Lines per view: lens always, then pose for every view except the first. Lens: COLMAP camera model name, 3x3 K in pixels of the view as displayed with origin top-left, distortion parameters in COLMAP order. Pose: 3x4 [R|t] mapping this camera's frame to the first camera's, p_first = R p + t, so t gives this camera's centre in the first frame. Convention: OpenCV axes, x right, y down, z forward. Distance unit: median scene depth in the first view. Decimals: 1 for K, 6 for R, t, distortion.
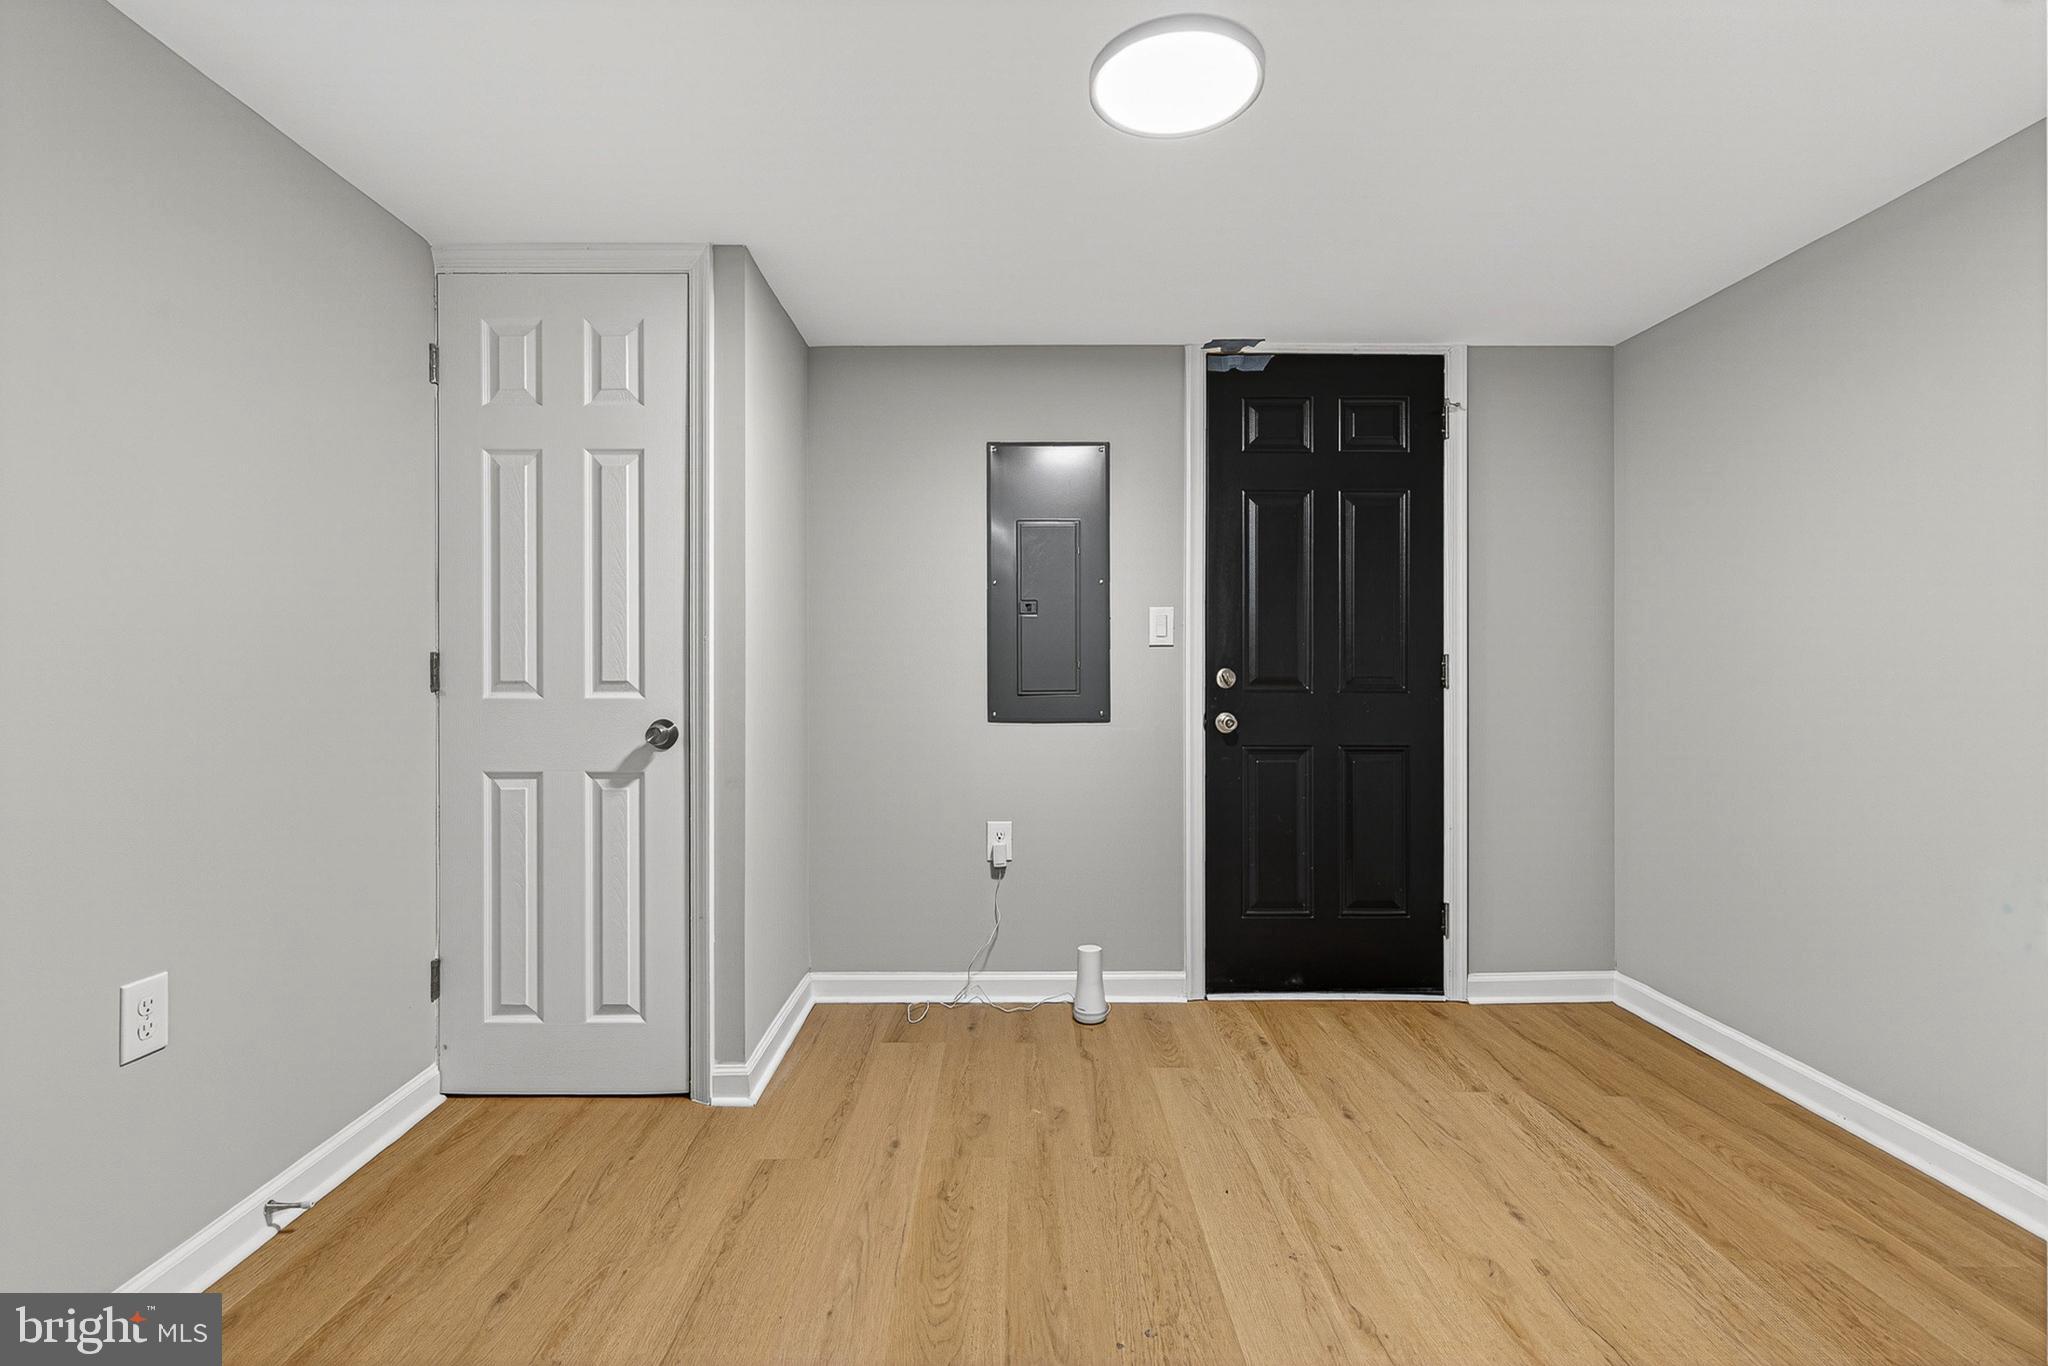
lens RADIAL K [[975.2, 0, 1013.1], [0, 975.2, 680.5], [0, 0, 1]] dist [0.000572, 0.000260]
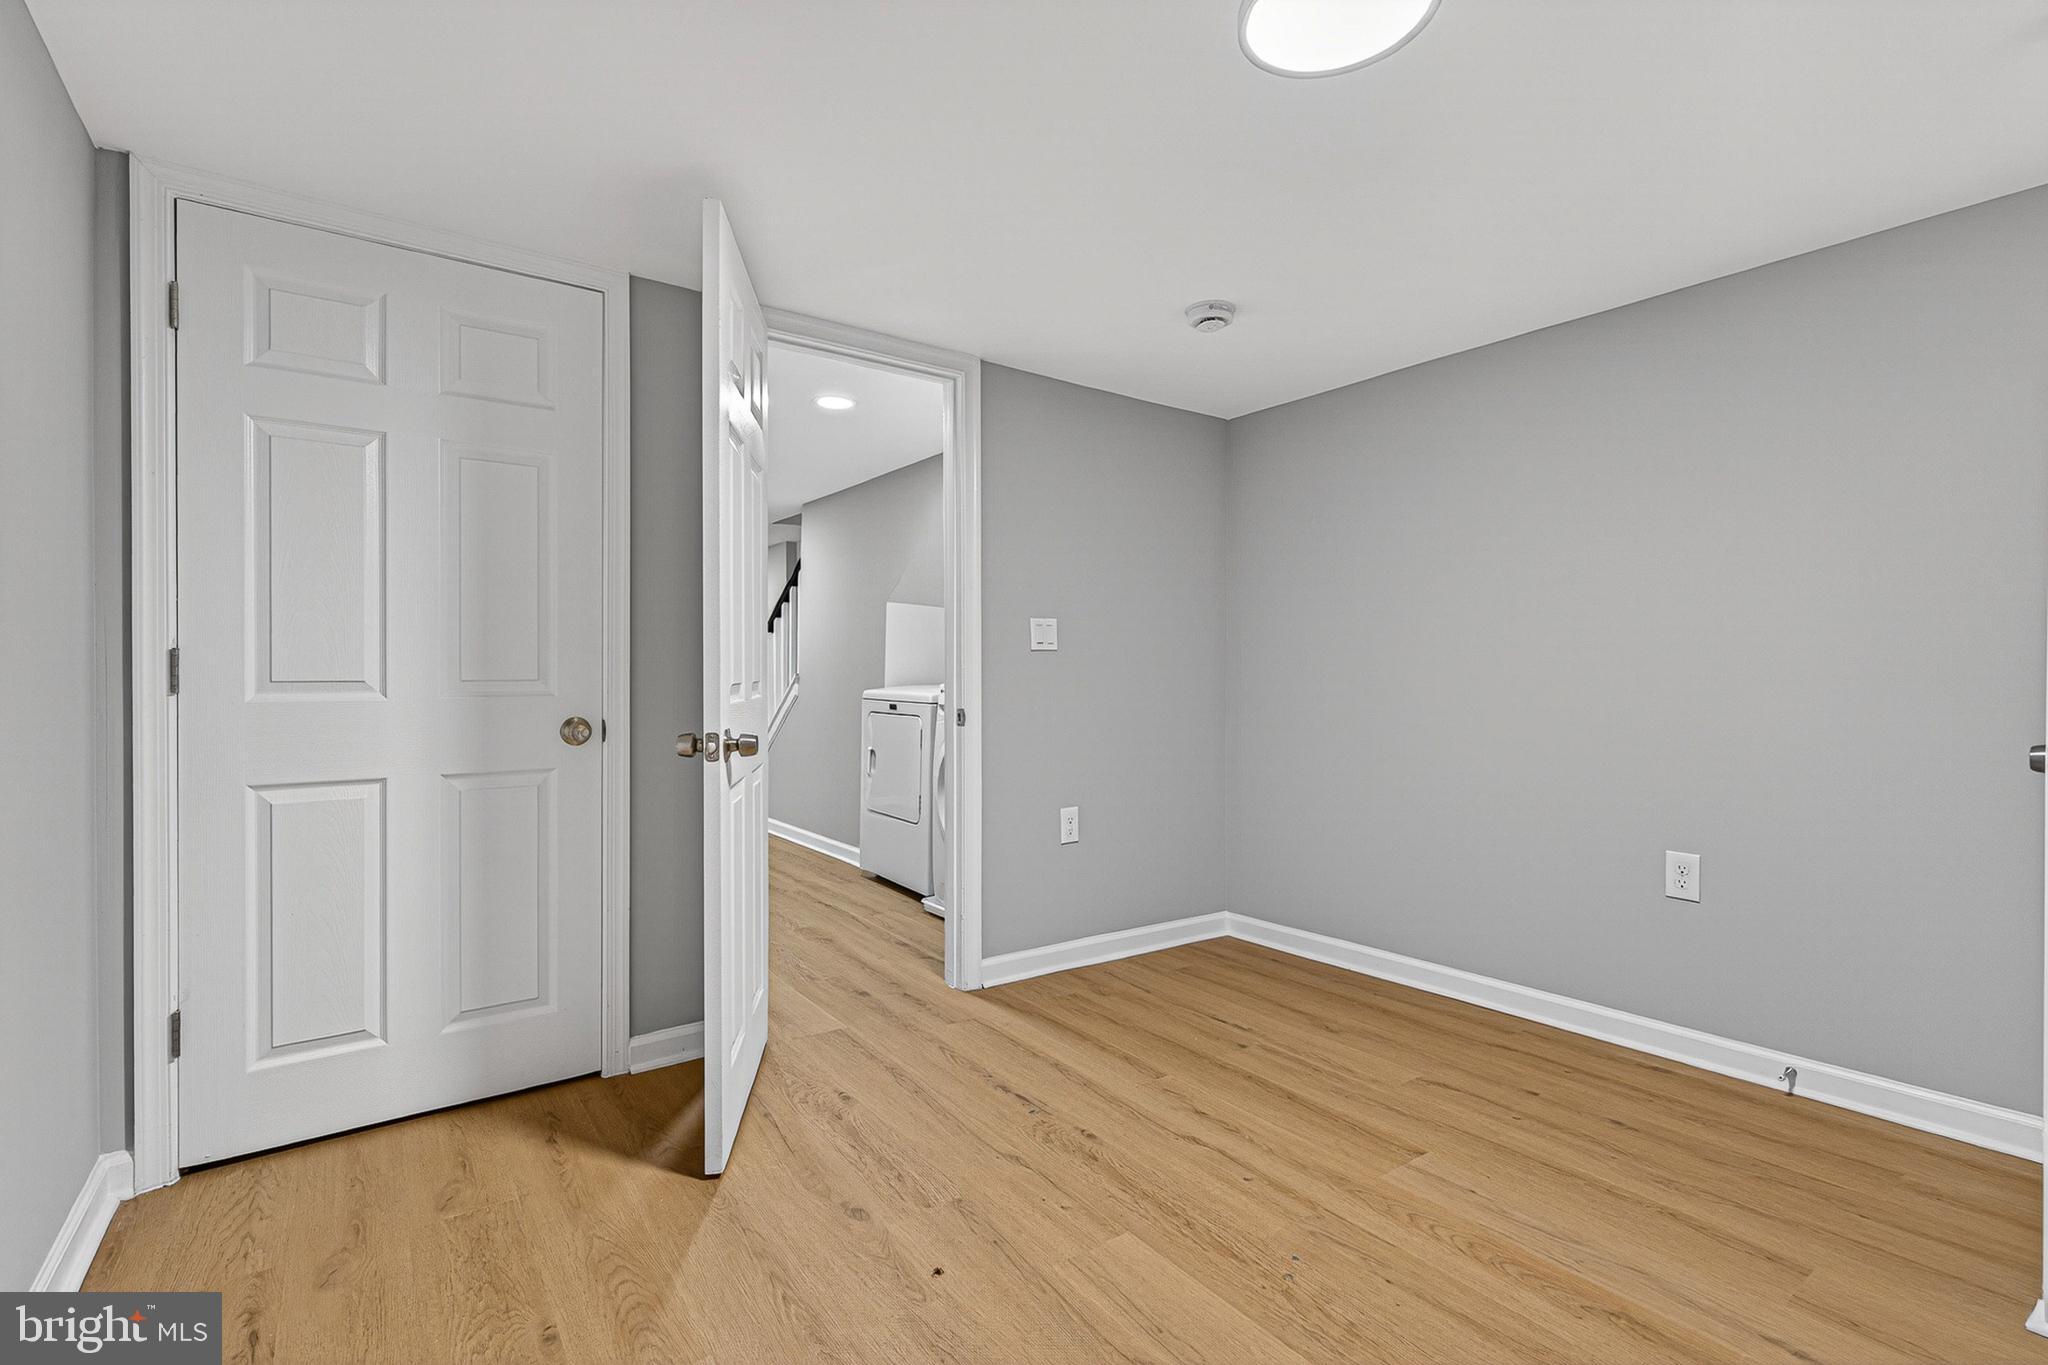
lens RADIAL K [[975.2, 0, 1013.1], [0, 975.2, 680.0], [0, 0, 1]] dist [0.000572, 0.000260]
pose [[-0.820635, 0.004261, -0.571436, 0.520718], [-0.007733, 0.999798, 0.018561, -0.009659], [0.571400, 0.019651, -0.820436, 0.874110]]
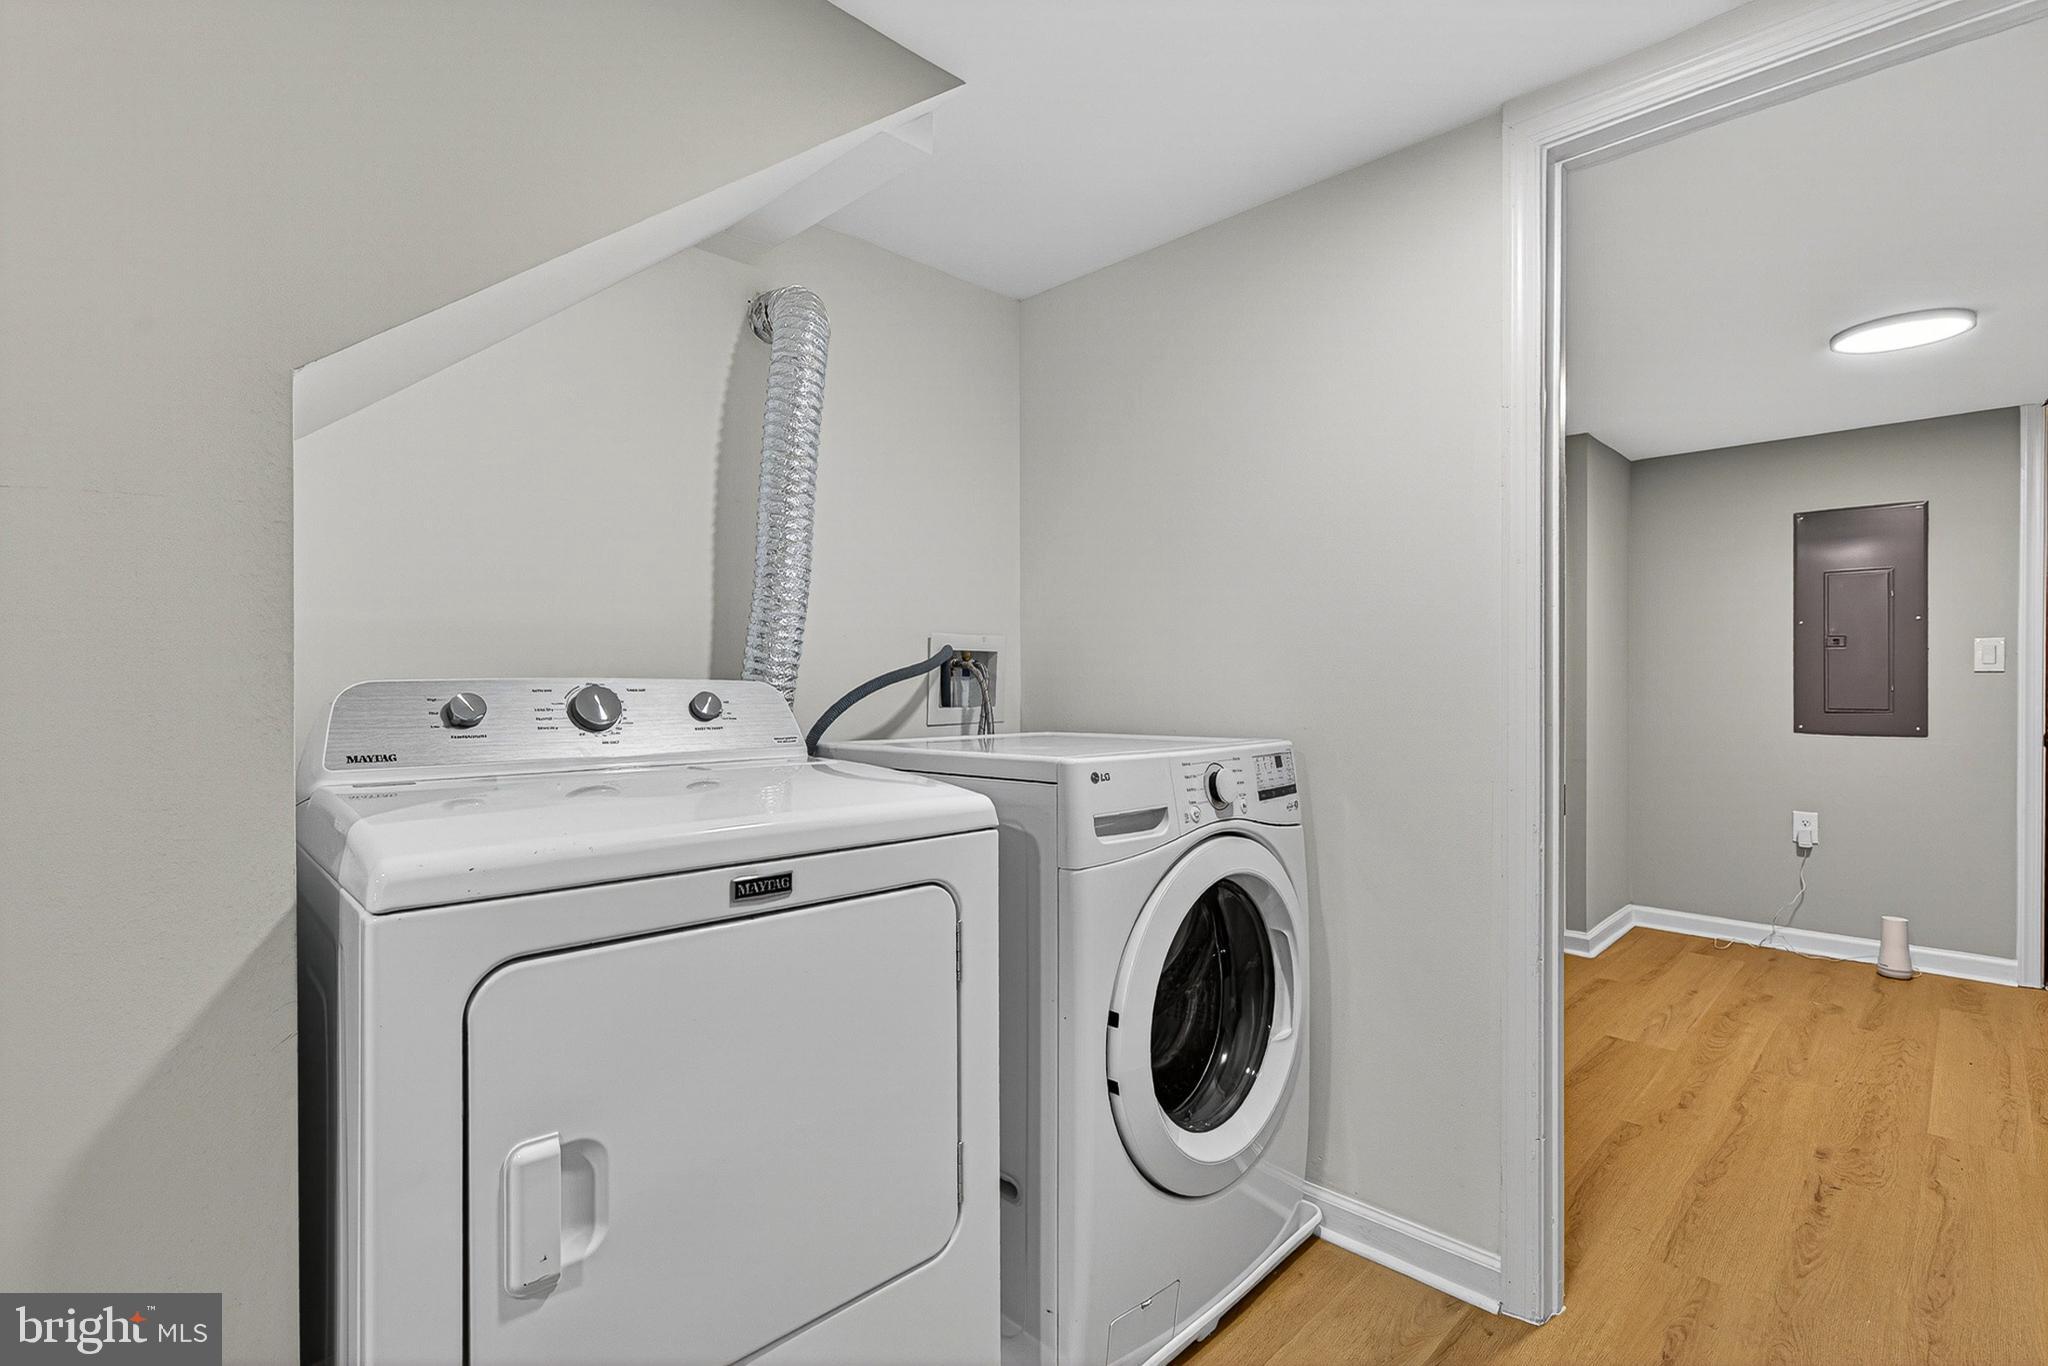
lens RADIAL K [[975.2, 0, 1013.1], [0, 975.2, 680.5], [0, 0, 1]] dist [0.000572, 0.000260]
pose [[0.720460, 0.001391, -0.693495, 0.130480], [-0.006658, 0.999966, -0.004911, -0.013391], [0.693464, 0.008155, 0.720445, -0.663675]]
